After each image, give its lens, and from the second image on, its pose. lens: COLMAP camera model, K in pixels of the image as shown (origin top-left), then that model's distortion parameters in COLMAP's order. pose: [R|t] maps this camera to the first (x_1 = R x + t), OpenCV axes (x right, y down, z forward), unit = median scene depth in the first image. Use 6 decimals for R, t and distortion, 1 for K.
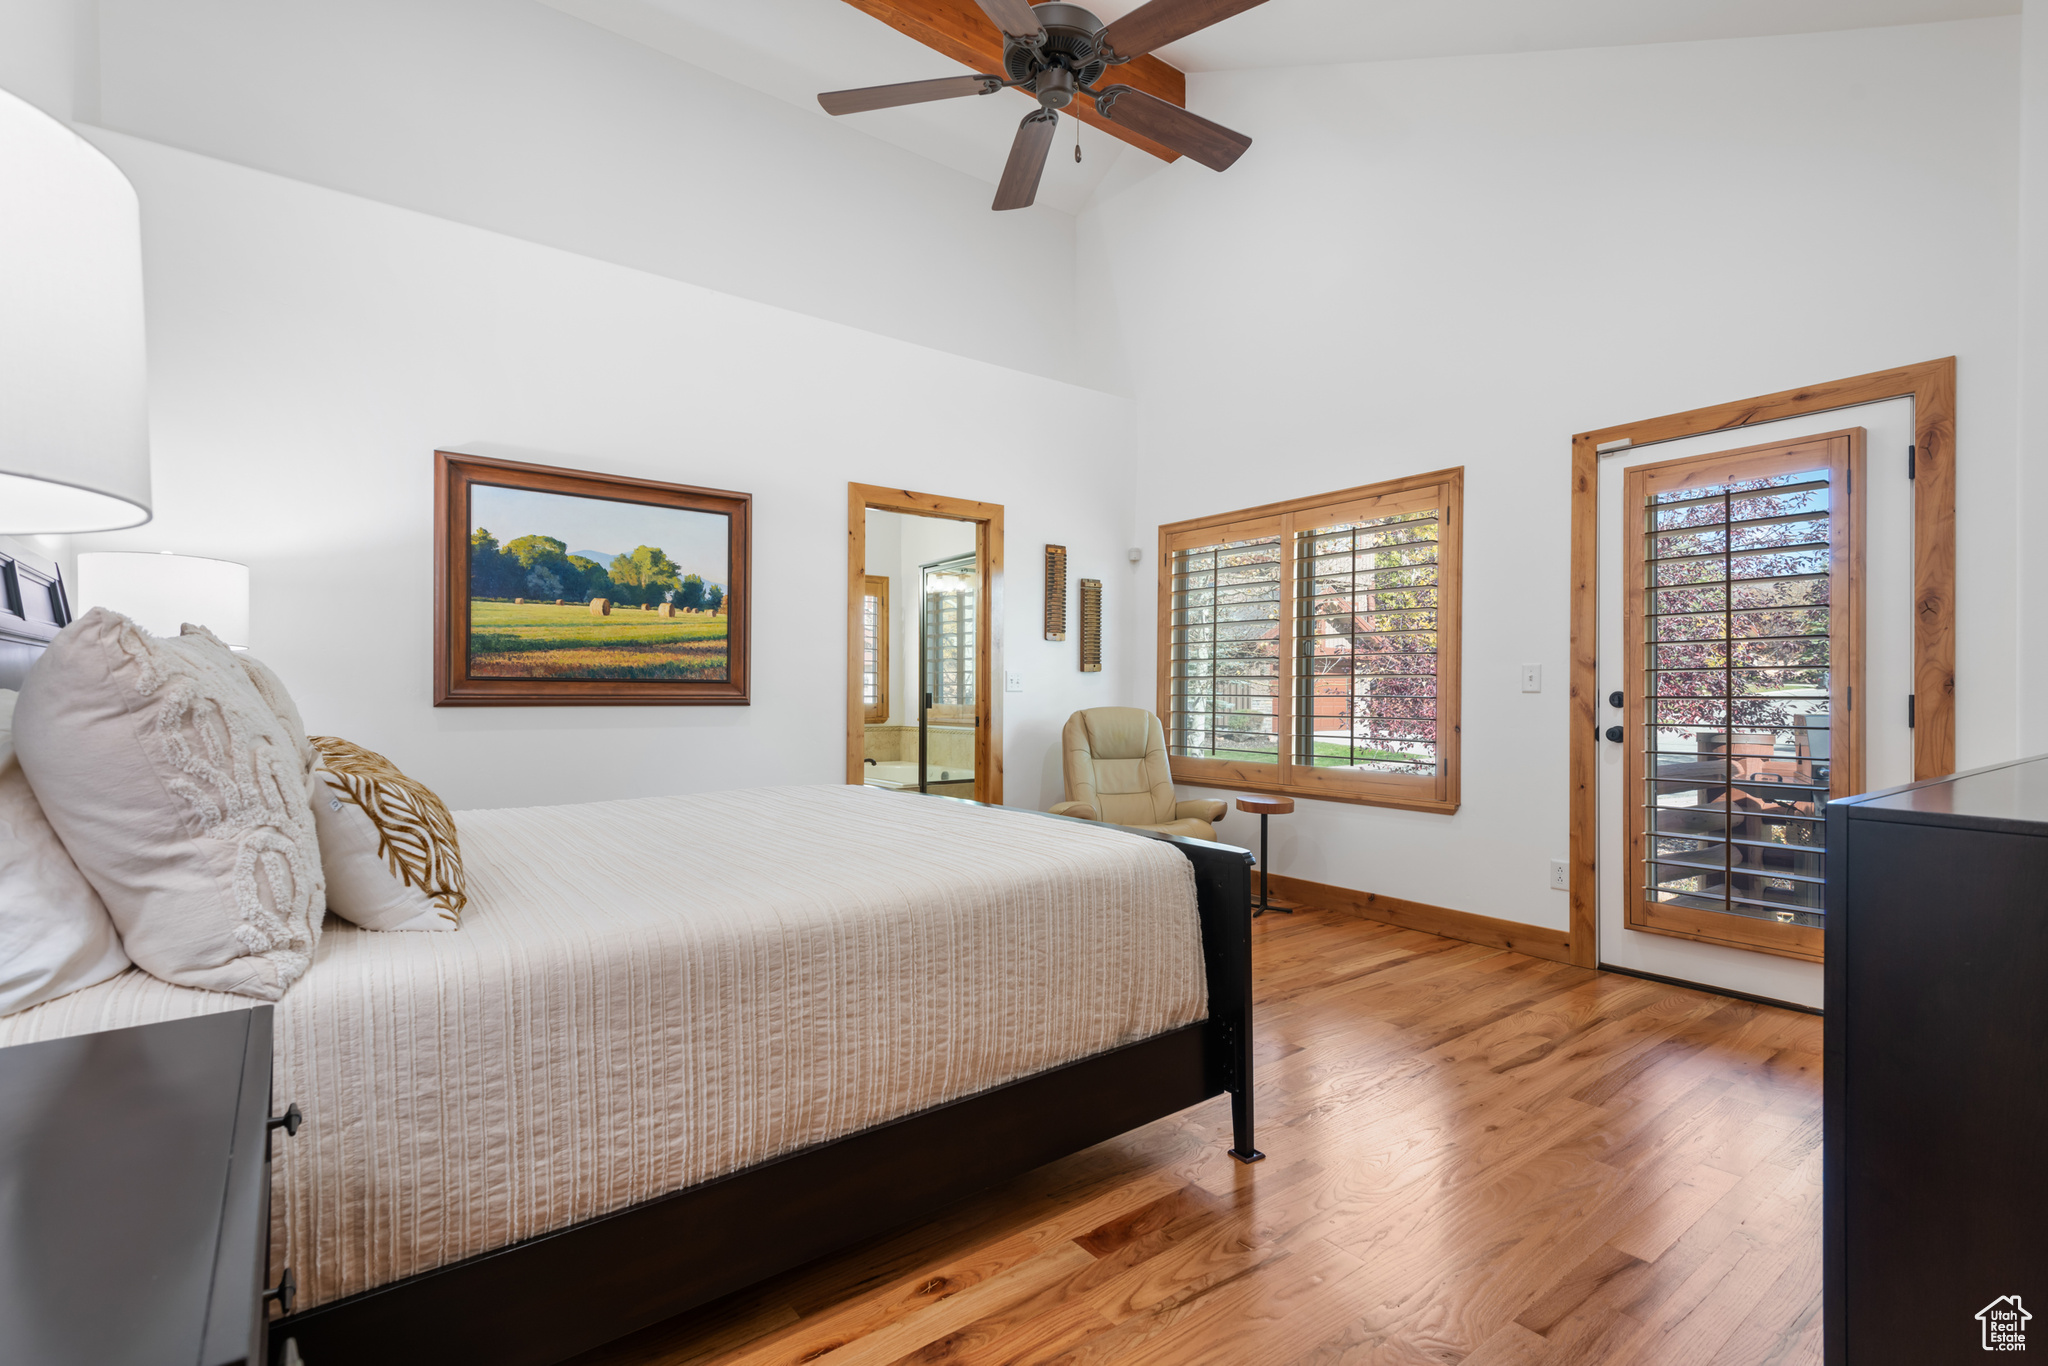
lens RADIAL K [[935.6, 0, 1027.2], [0, 935.6, 690.3], [0, 0, 1]] dist [0.029561, -0.000442]
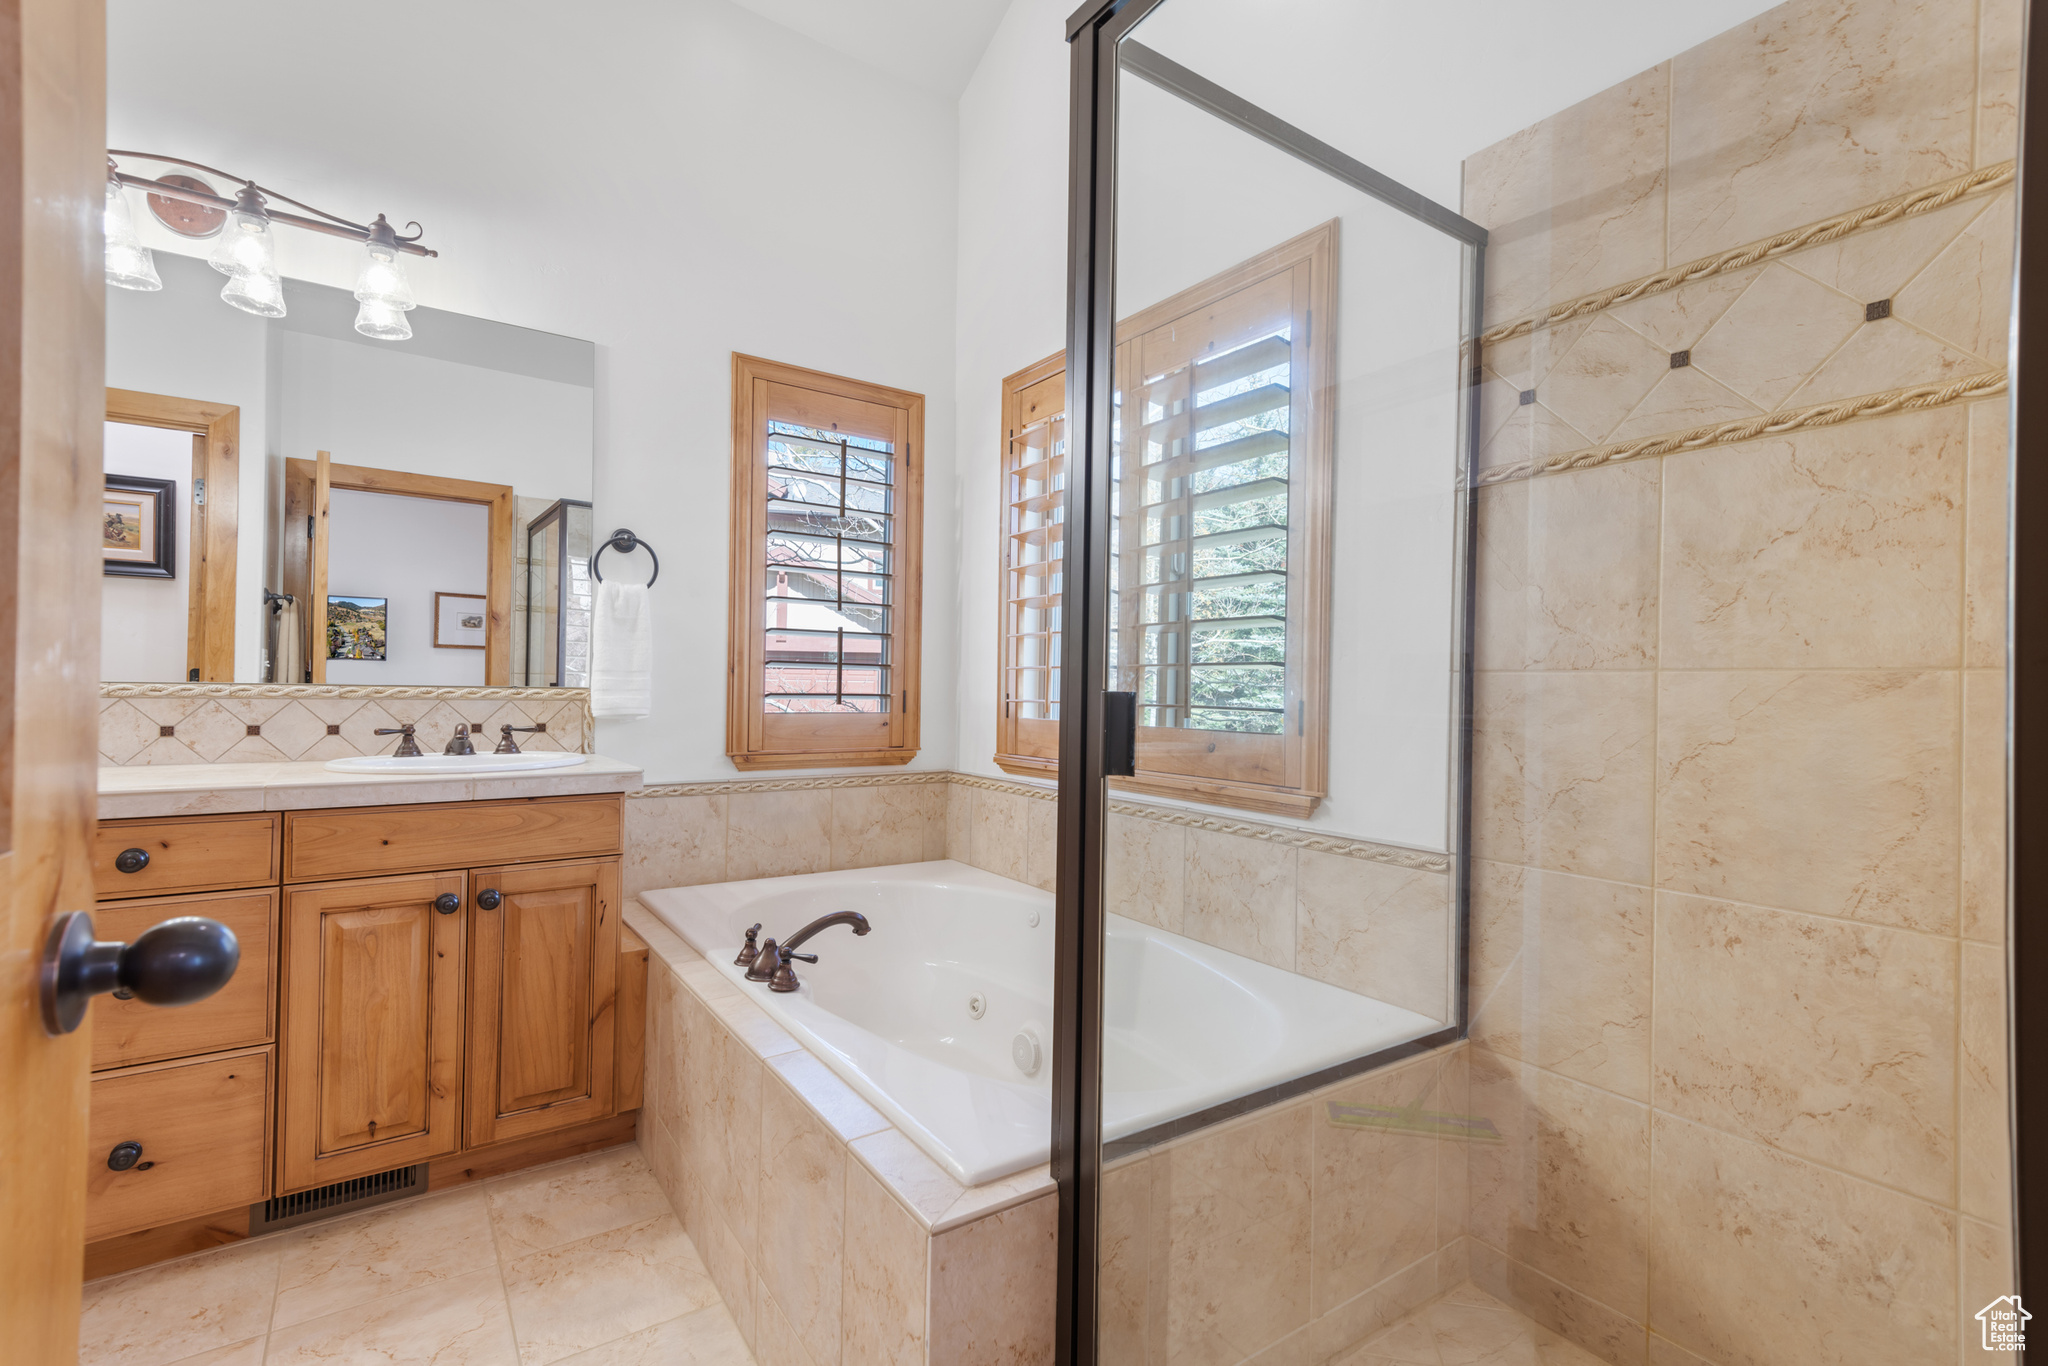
lens RADIAL K [[938.8, 0, 1030.1], [0, 938.8, 686.9], [0, 0, 1]] dist [0.019837, -0.000489]
pose [[0.998850, 0.014048, -0.045841, -0.169133], [-0.013975, 0.999901, 0.001913, 0.002641], [0.045864, -0.001270, 0.998947, 1.228126]]
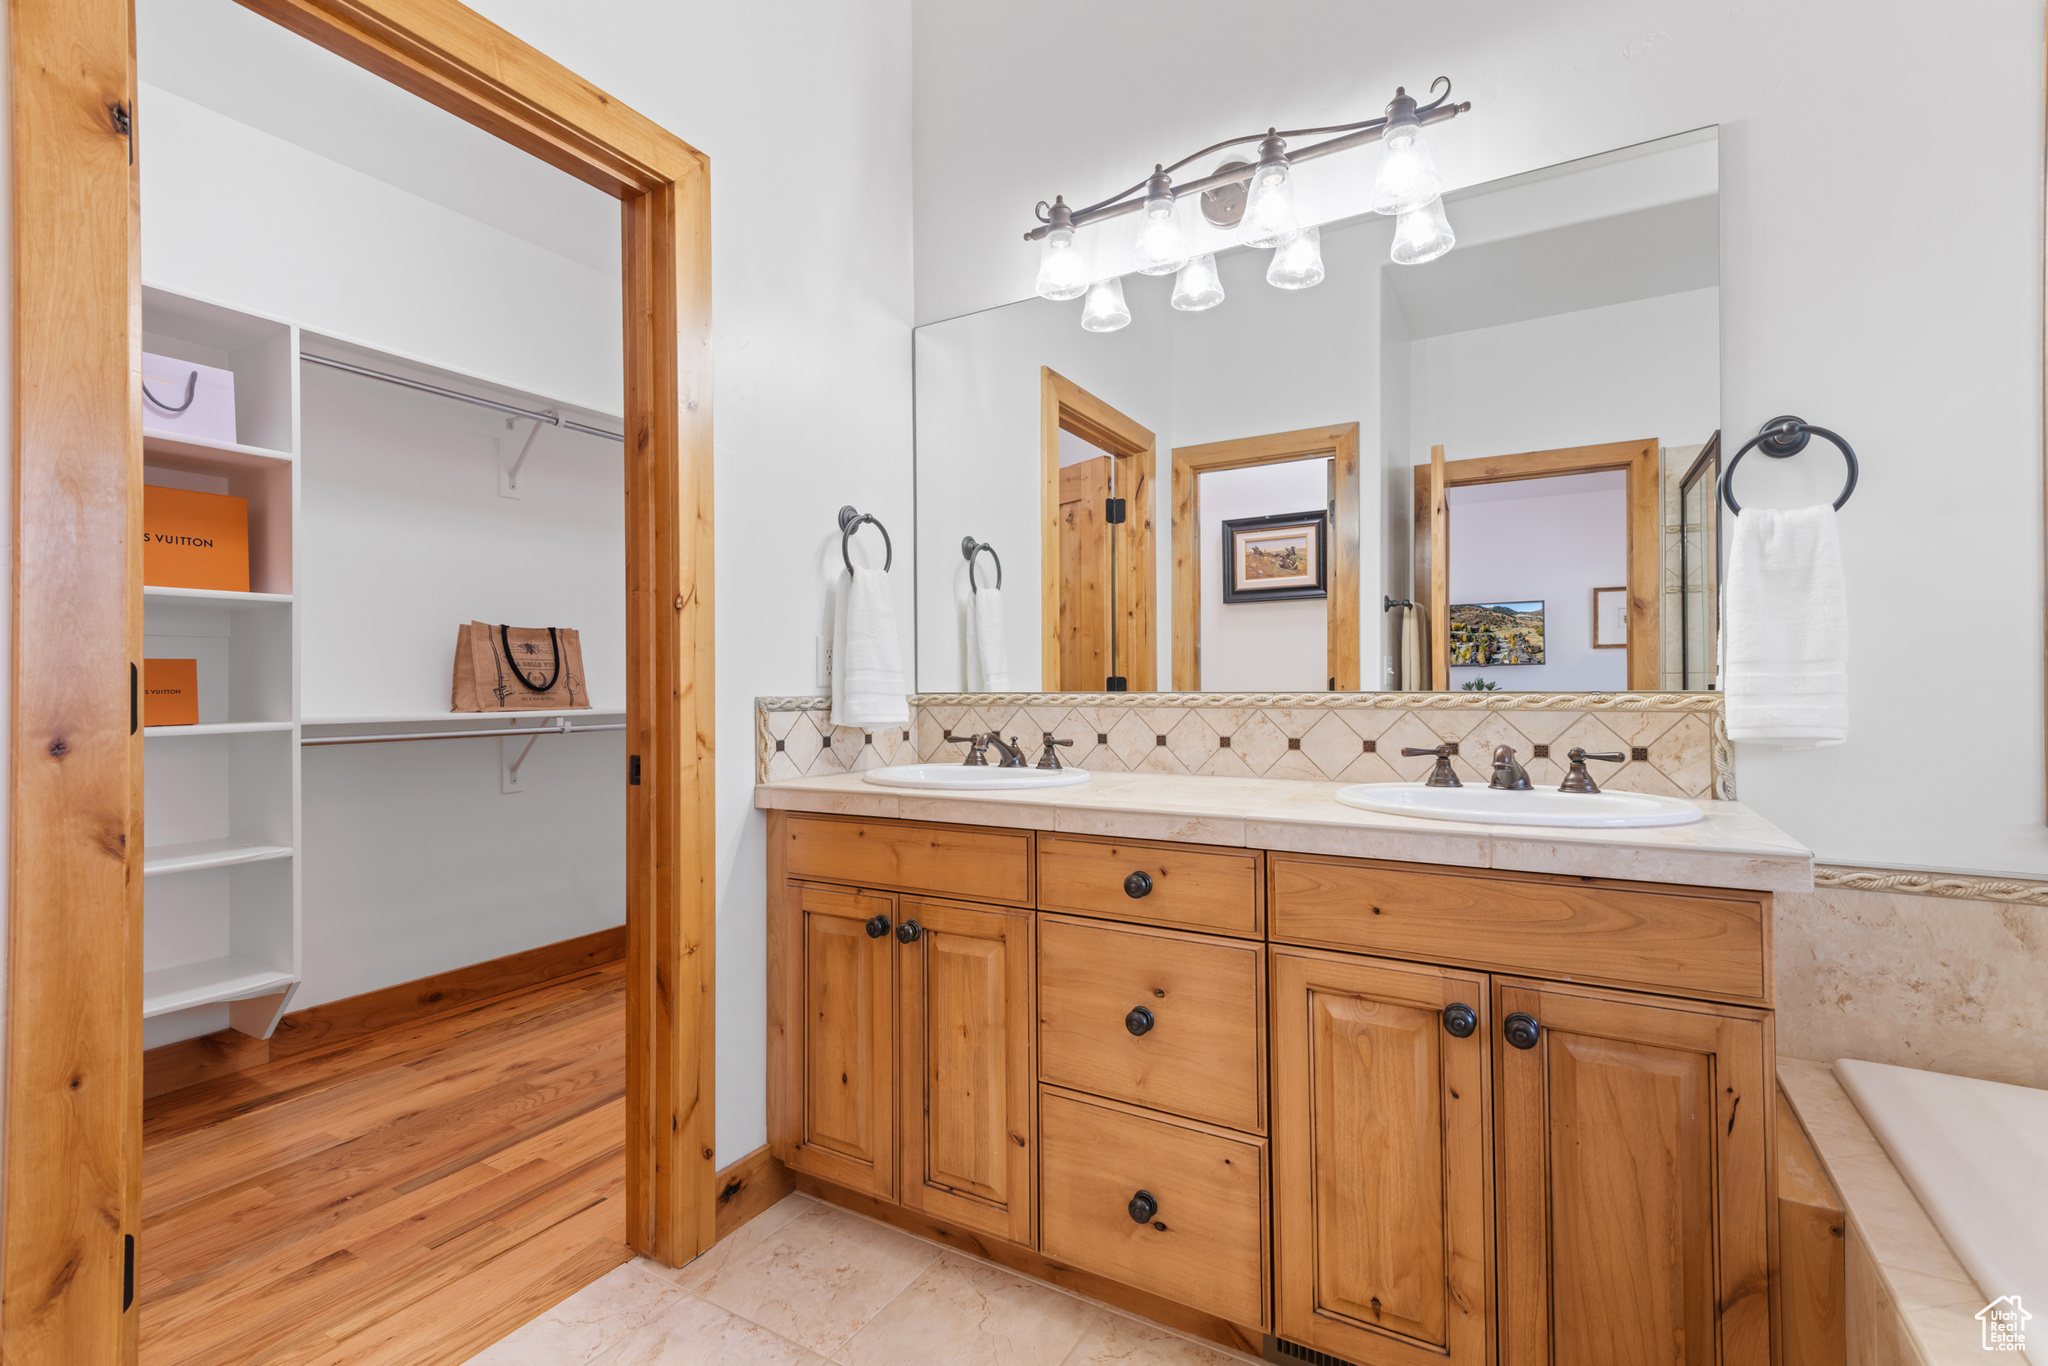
lens RADIAL K [[944.0, 0, 992.8], [0, 944.0, 678.7], [0, 0, 1]] dist [0.034881, -0.020259]
pose [[0.367535, -0.012775, -0.929922, -0.244059], [0.009675, 0.999904, -0.009913, 0.004612], [0.929959, -0.005354, 0.367623, 1.434359]]
